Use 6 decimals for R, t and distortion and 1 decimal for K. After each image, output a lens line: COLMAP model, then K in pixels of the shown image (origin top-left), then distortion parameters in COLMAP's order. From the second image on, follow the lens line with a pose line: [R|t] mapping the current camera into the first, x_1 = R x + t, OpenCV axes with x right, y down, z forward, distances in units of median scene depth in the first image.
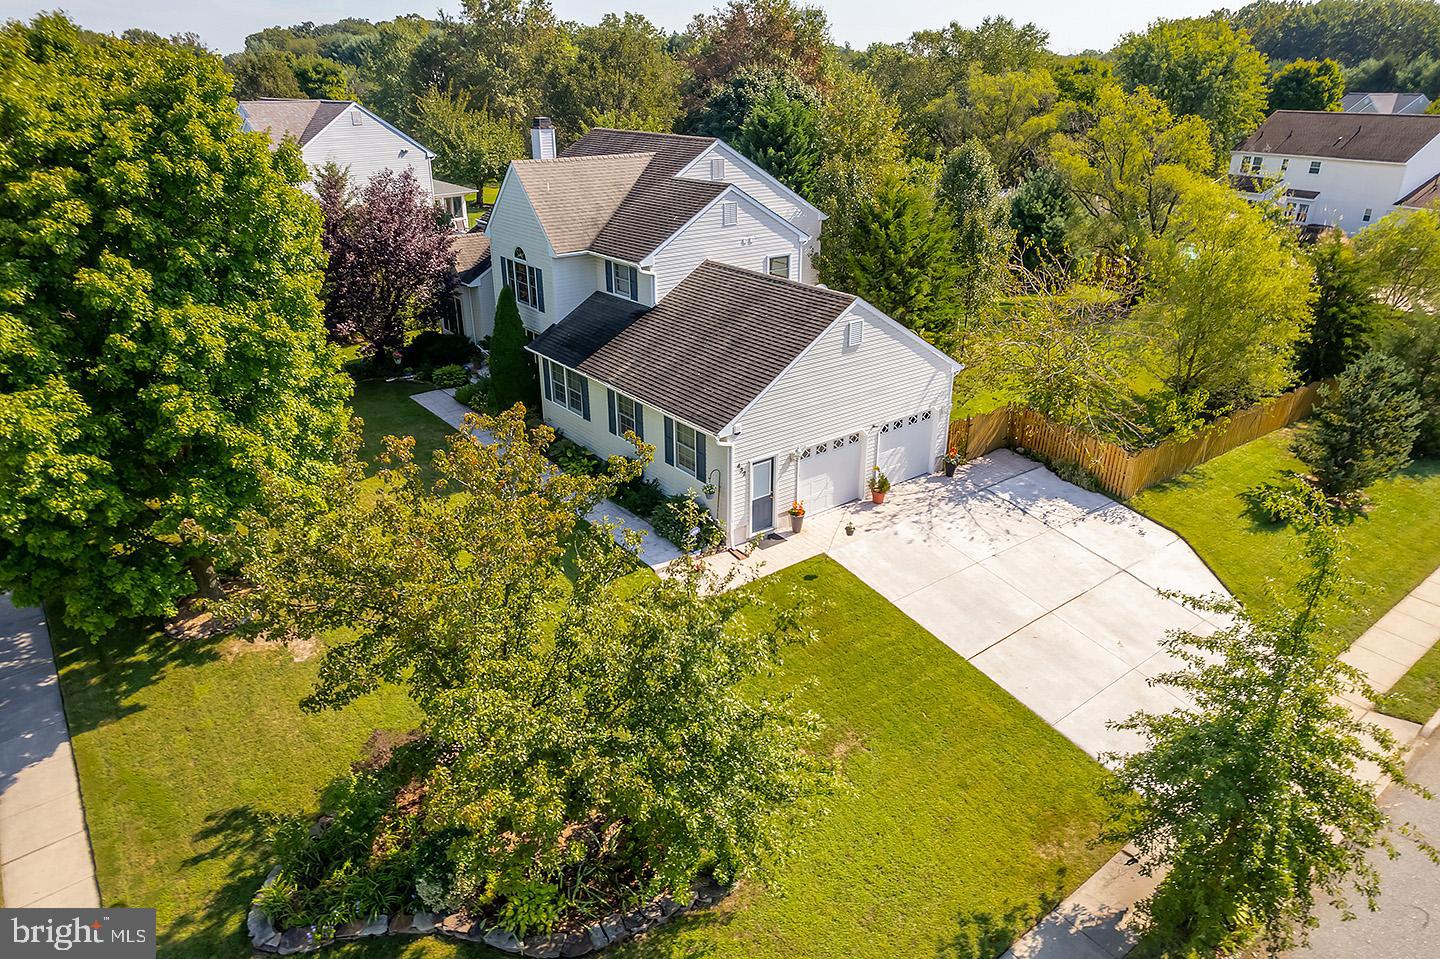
lens RADIAL K [[959.8, 0, 746.0], [0, 959.8, 477.4], [0, 0, 1]] dist [-0.063523, 0.077009]
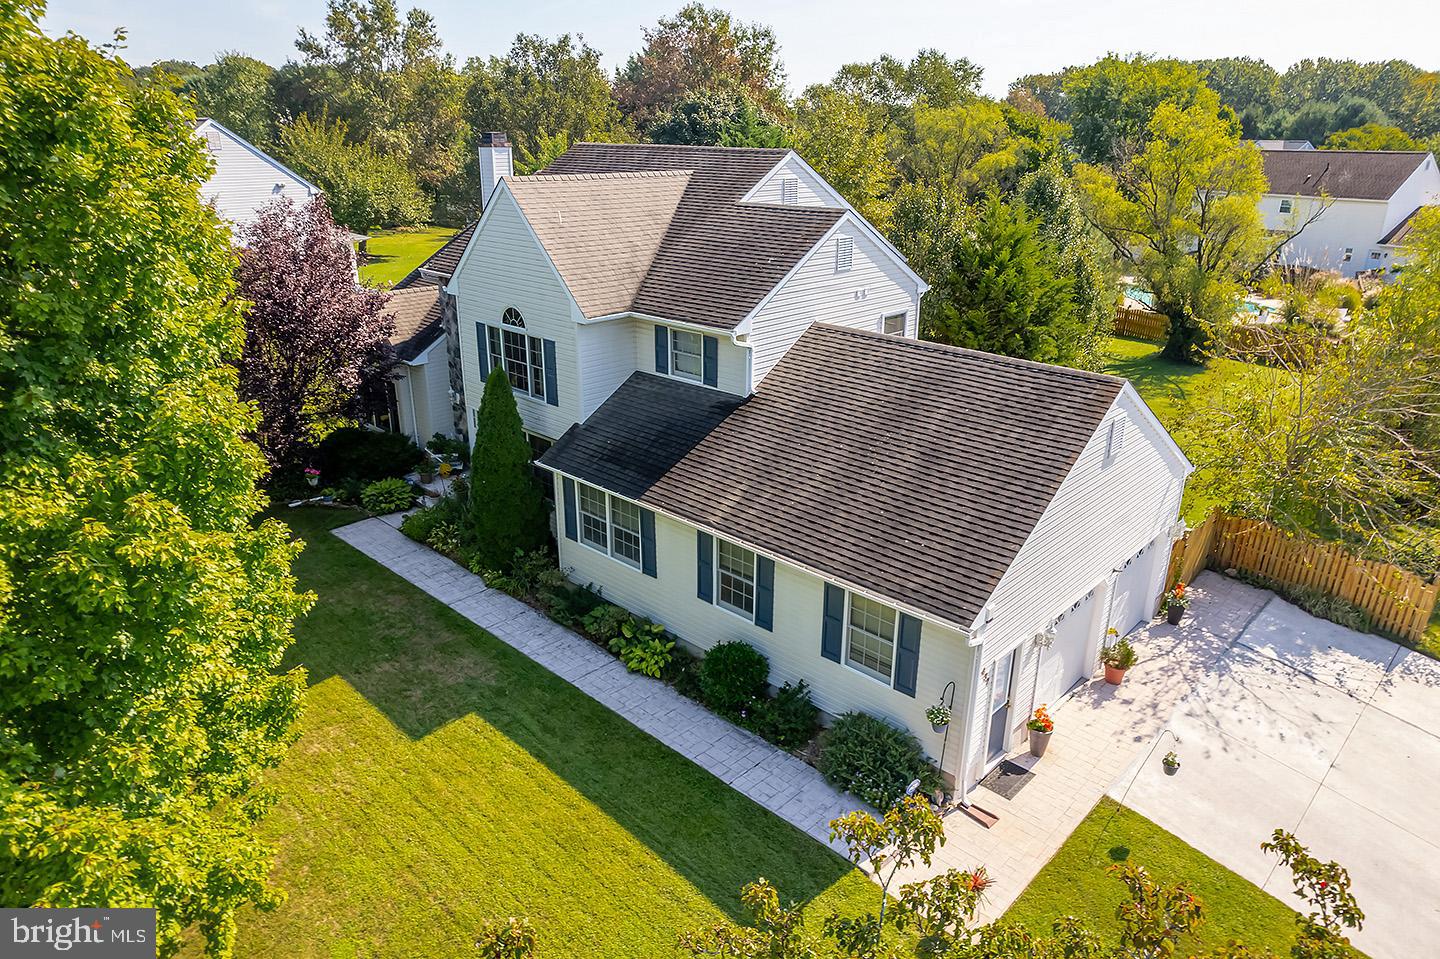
lens RADIAL K [[959.8, 0, 746.0], [0, 959.8, 477.4], [0, 0, 1]] dist [-0.063523, 0.077009]
pose [[0.988706, -0.044888, 0.142985, -0.183938], [0.052159, 0.997508, -0.047512, -0.088055], [-0.140496, 0.054433, 0.988584, 0.344031]]
